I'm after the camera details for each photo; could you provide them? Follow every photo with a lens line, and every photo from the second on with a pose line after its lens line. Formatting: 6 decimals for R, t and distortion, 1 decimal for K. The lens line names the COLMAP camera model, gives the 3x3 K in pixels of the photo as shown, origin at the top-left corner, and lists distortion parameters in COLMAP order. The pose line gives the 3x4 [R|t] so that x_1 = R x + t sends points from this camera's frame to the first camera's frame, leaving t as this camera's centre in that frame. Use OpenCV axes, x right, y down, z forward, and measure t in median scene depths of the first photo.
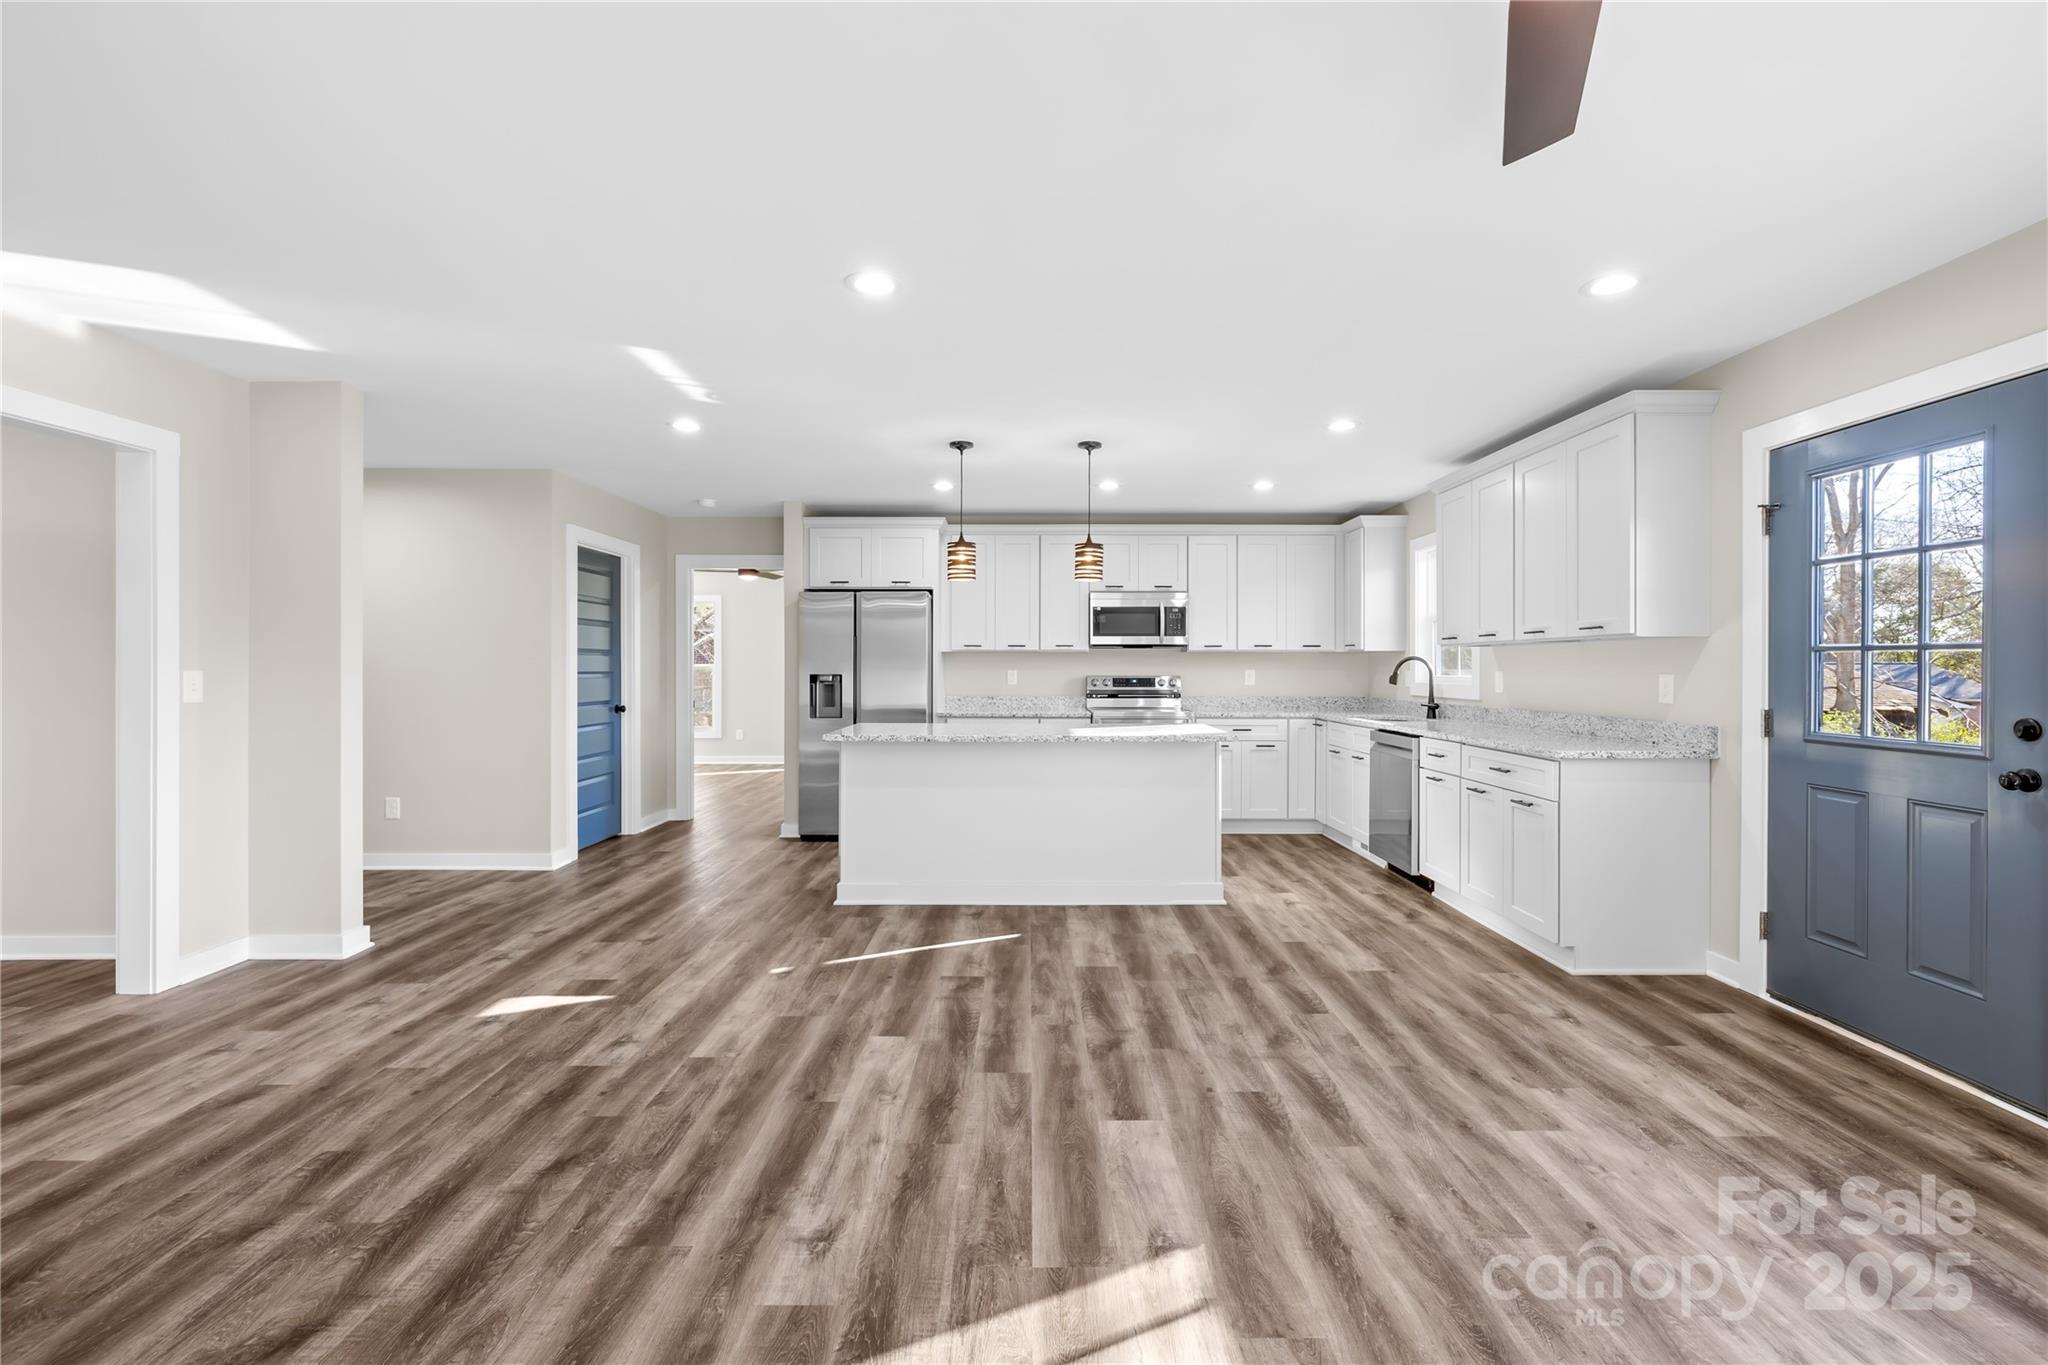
lens RADIAL K [[861.3, 0, 1031.7], [0, 861.3, 678.1], [0, 0, 1]] dist [-0.000492, 0.000238]
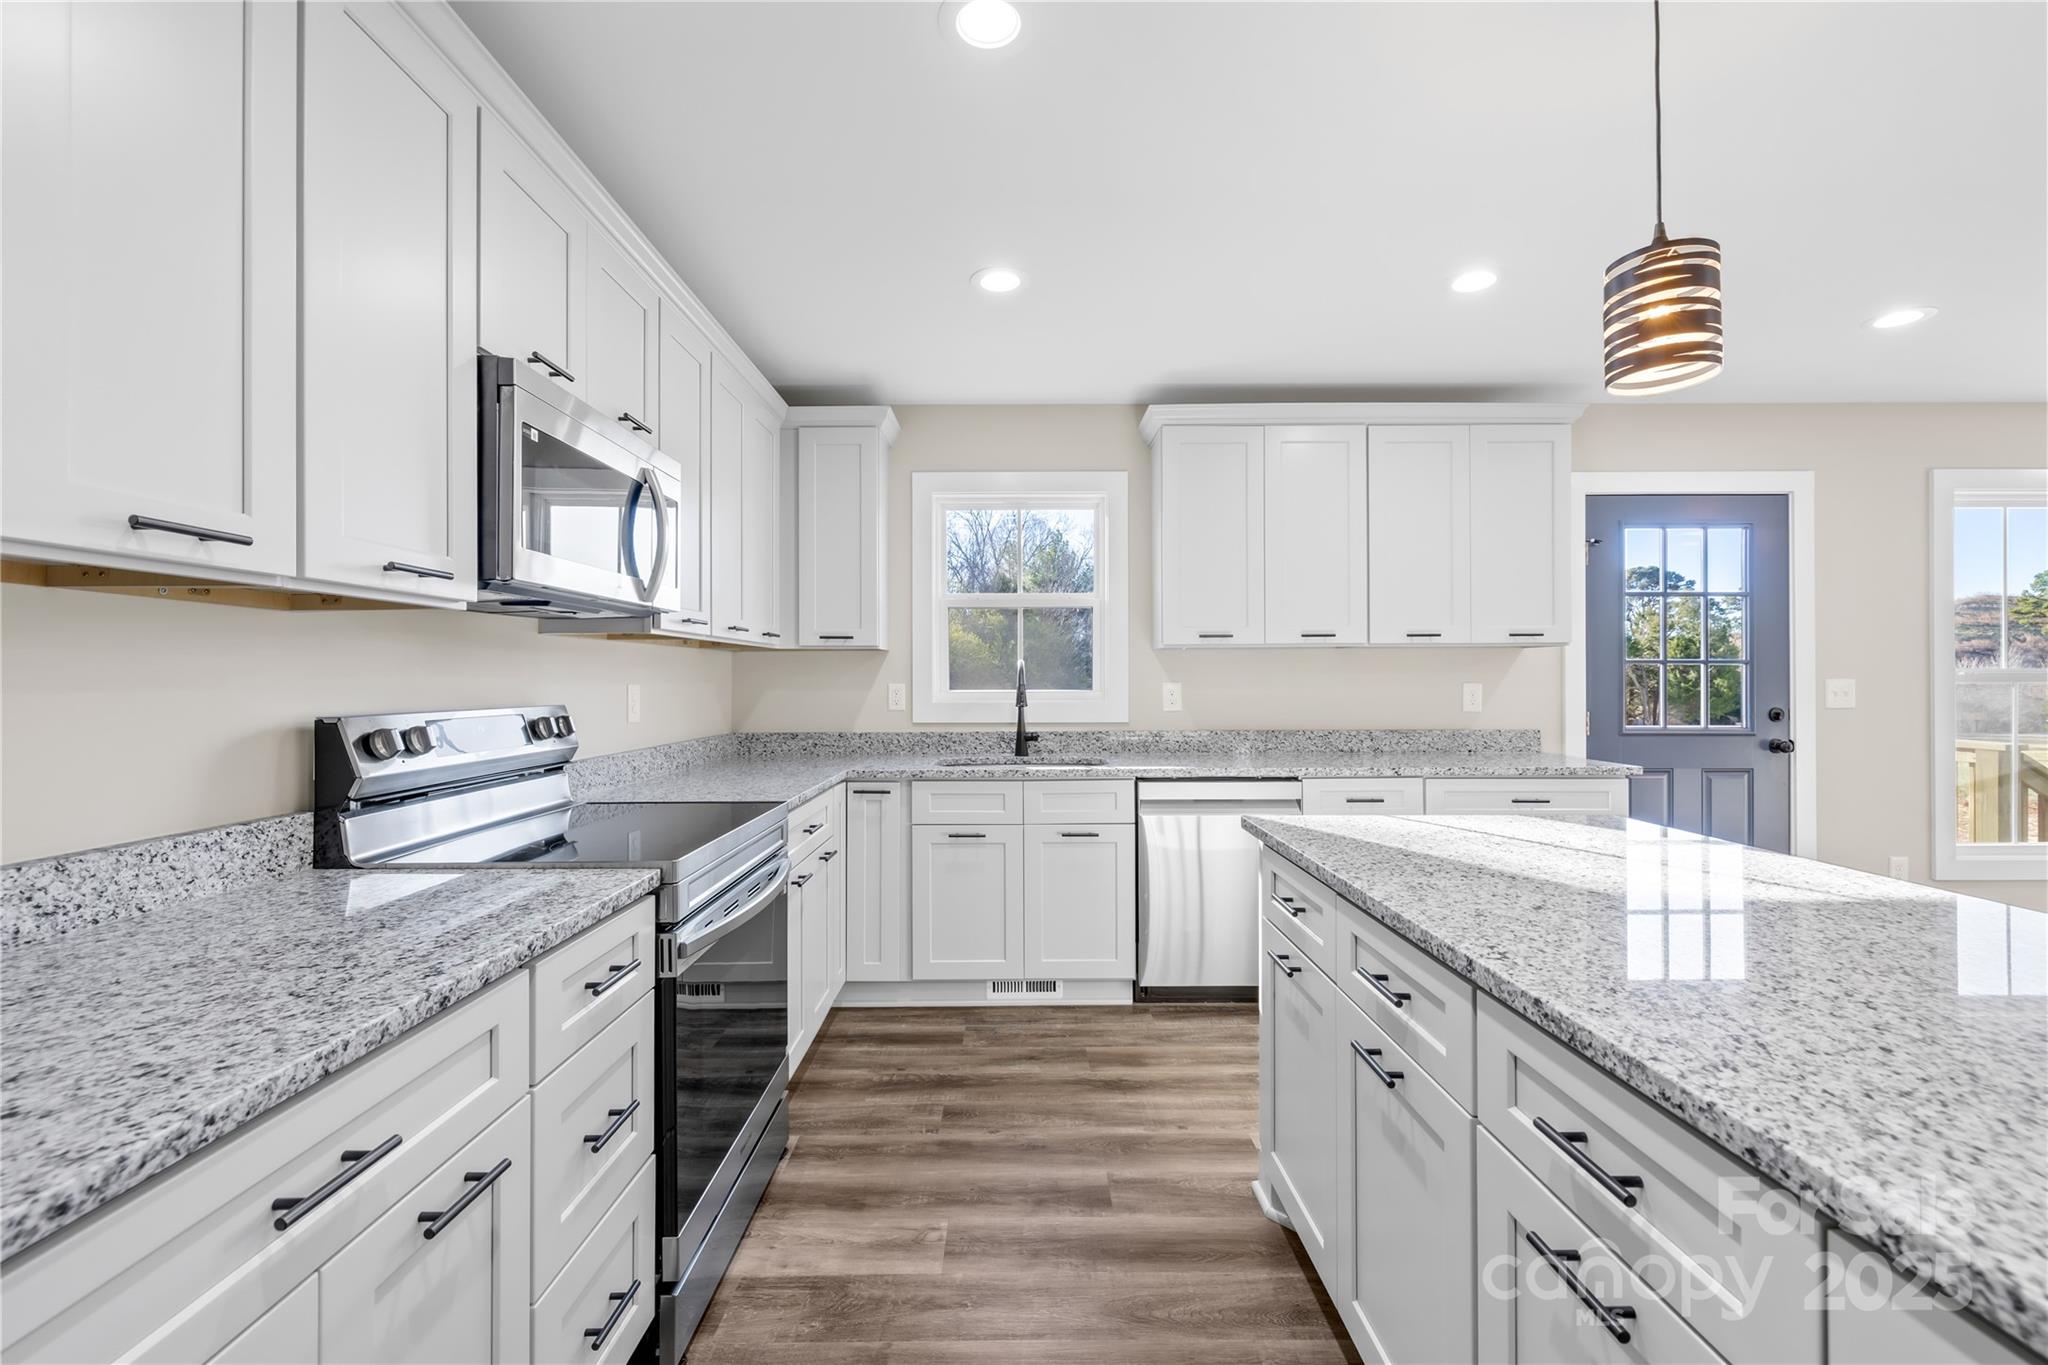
lens RADIAL K [[861.3, 0, 1012.2], [0, 861.3, 672.7], [0, 0, 1]] dist [-0.000492, 0.000238]
pose [[0.005310, 0.005445, 0.999971, -0.298822], [0.014673, 0.999877, -0.005522, -0.019946], [-0.999878, 0.014702, 0.005230, 1.561923]]
